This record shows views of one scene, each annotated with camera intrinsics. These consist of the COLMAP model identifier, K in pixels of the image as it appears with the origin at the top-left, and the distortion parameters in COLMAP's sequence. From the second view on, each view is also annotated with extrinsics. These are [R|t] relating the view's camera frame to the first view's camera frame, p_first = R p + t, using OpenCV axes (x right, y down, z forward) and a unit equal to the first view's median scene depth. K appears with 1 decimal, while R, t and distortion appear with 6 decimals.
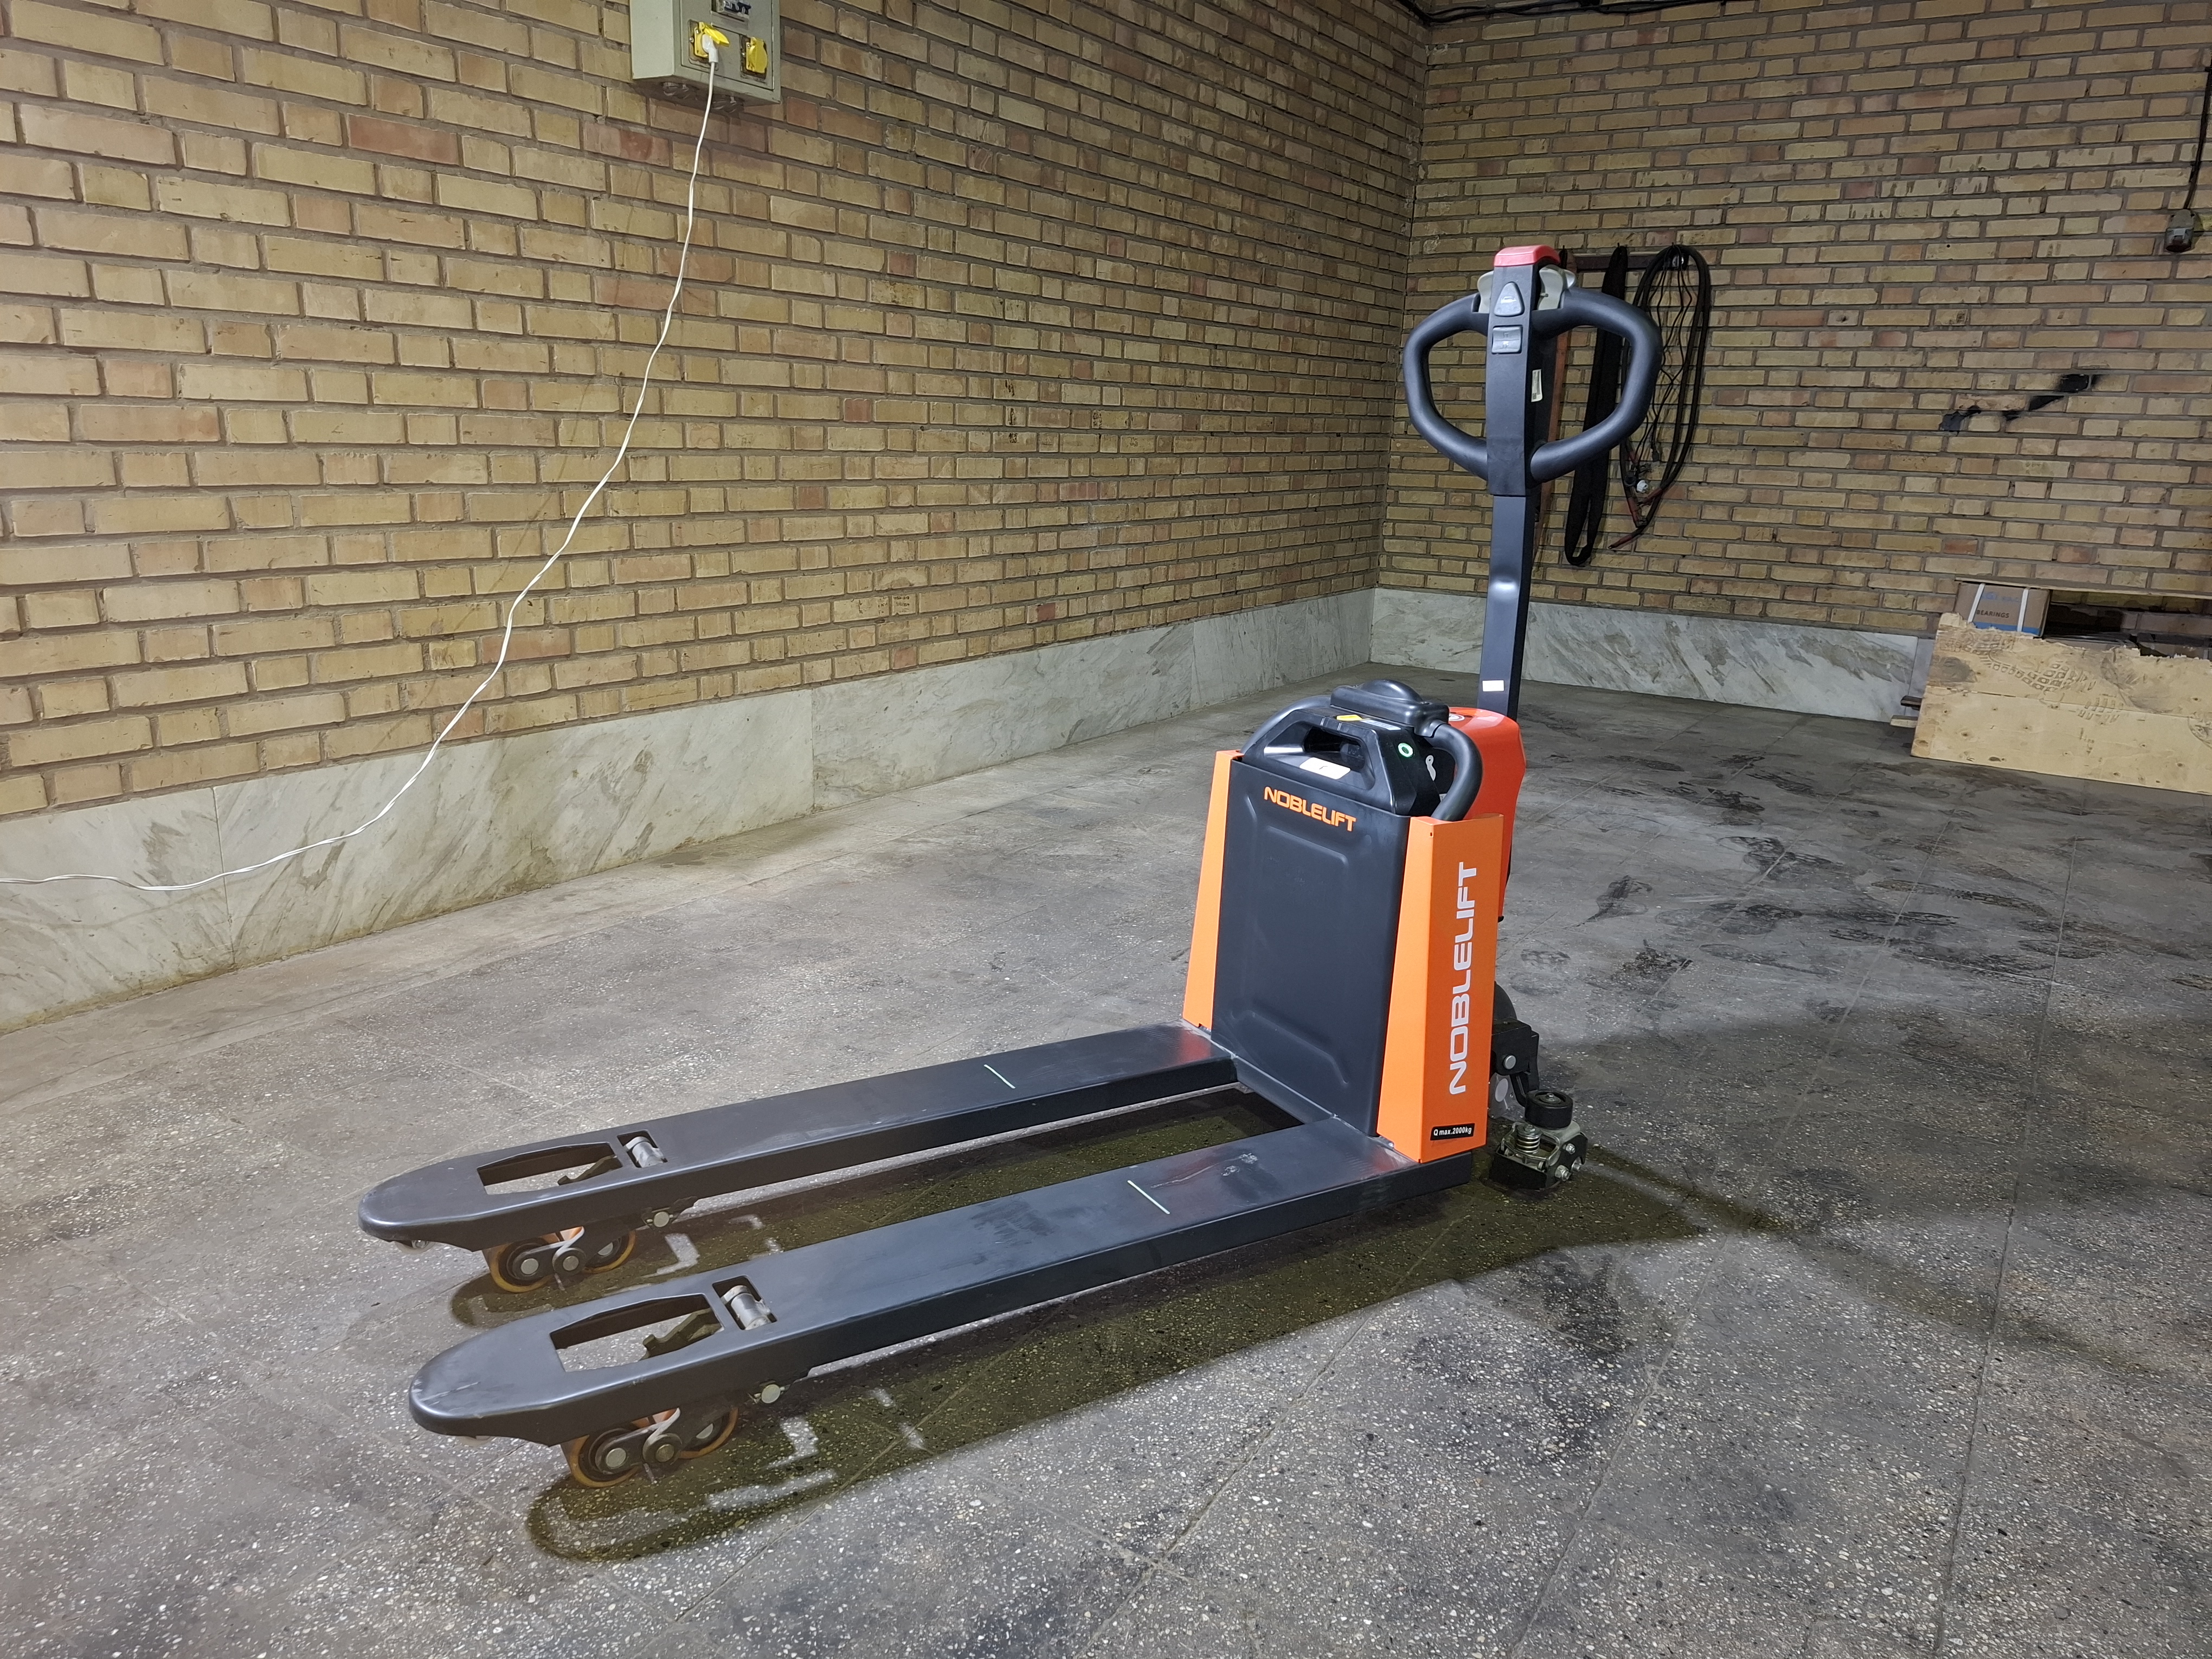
lens RADIAL K [[1528.5, 0, 1085.7], [0, 1528.5, 845.1], [0, 0, 1]] dist [0.087538, -0.086047]
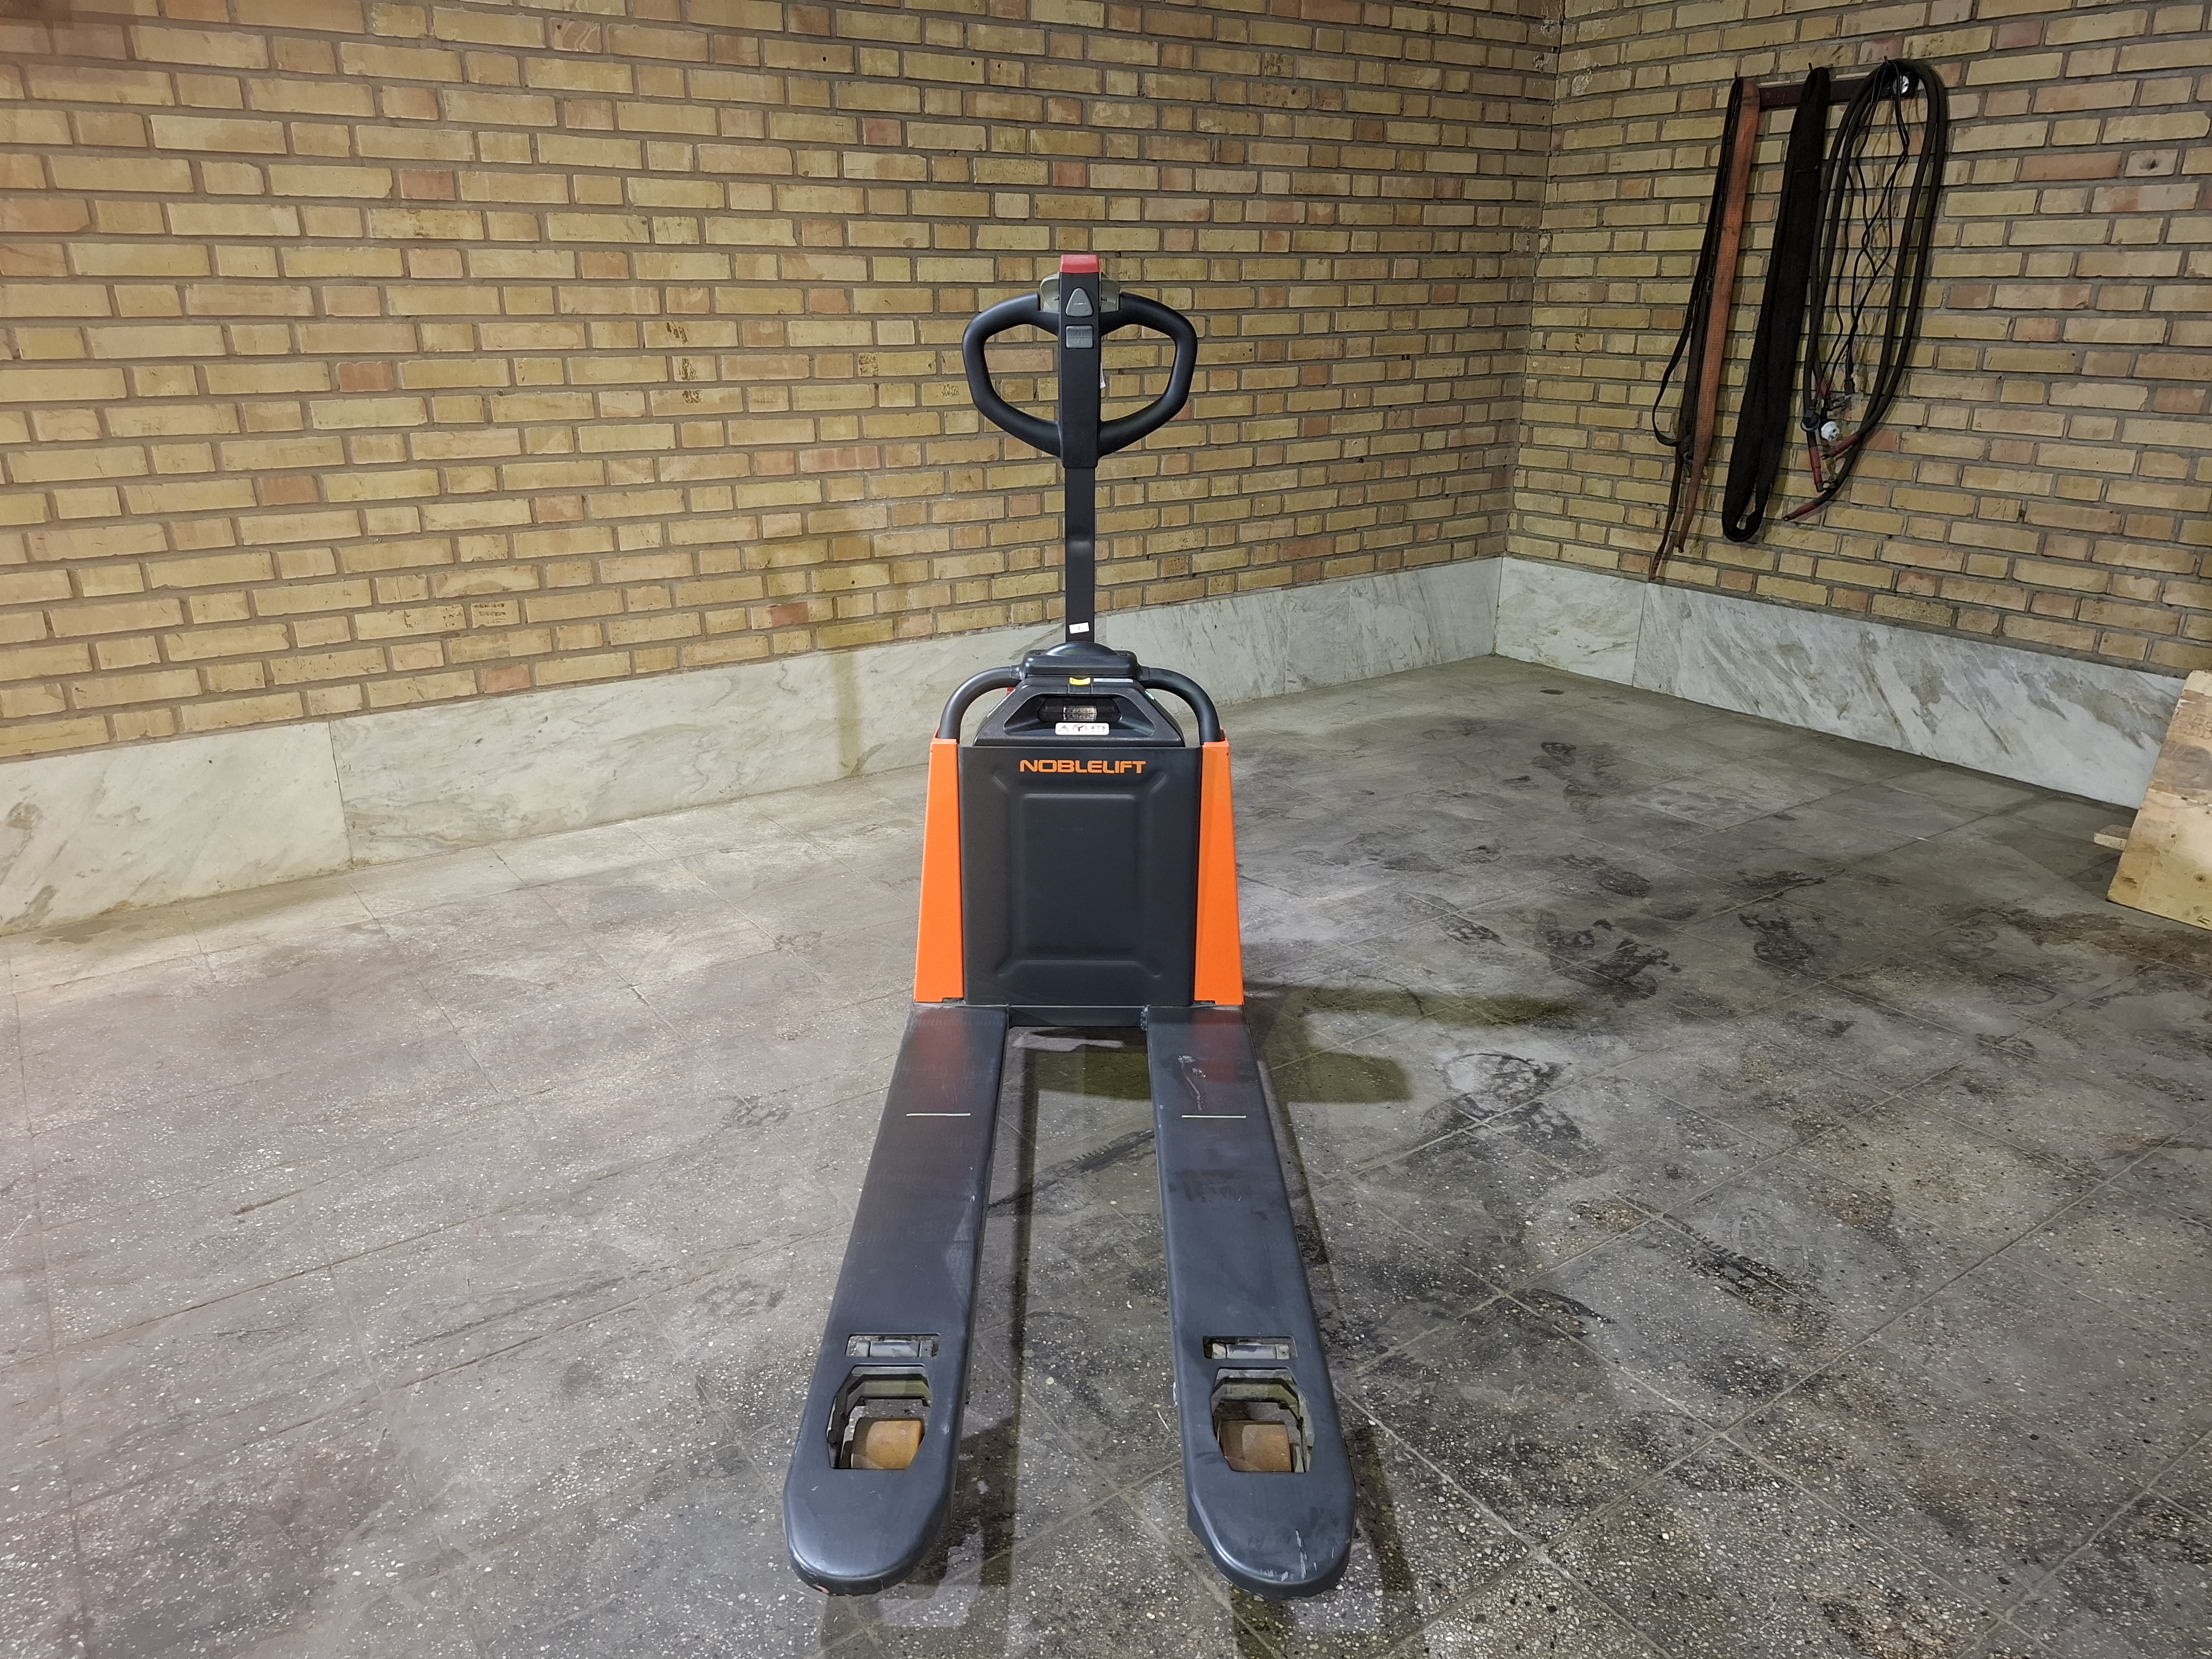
lens RADIAL K [[1528.5, 0, 1084.1], [0, 1528.5, 845.0], [0, 0, 1]] dist [0.087538, -0.086047]
pose [[0.926473, 0.100237, -0.362766, 0.500362], [-0.071906, 0.993269, 0.090811, -0.140148], [0.369427, -0.058049, 0.927445, 0.373131]]
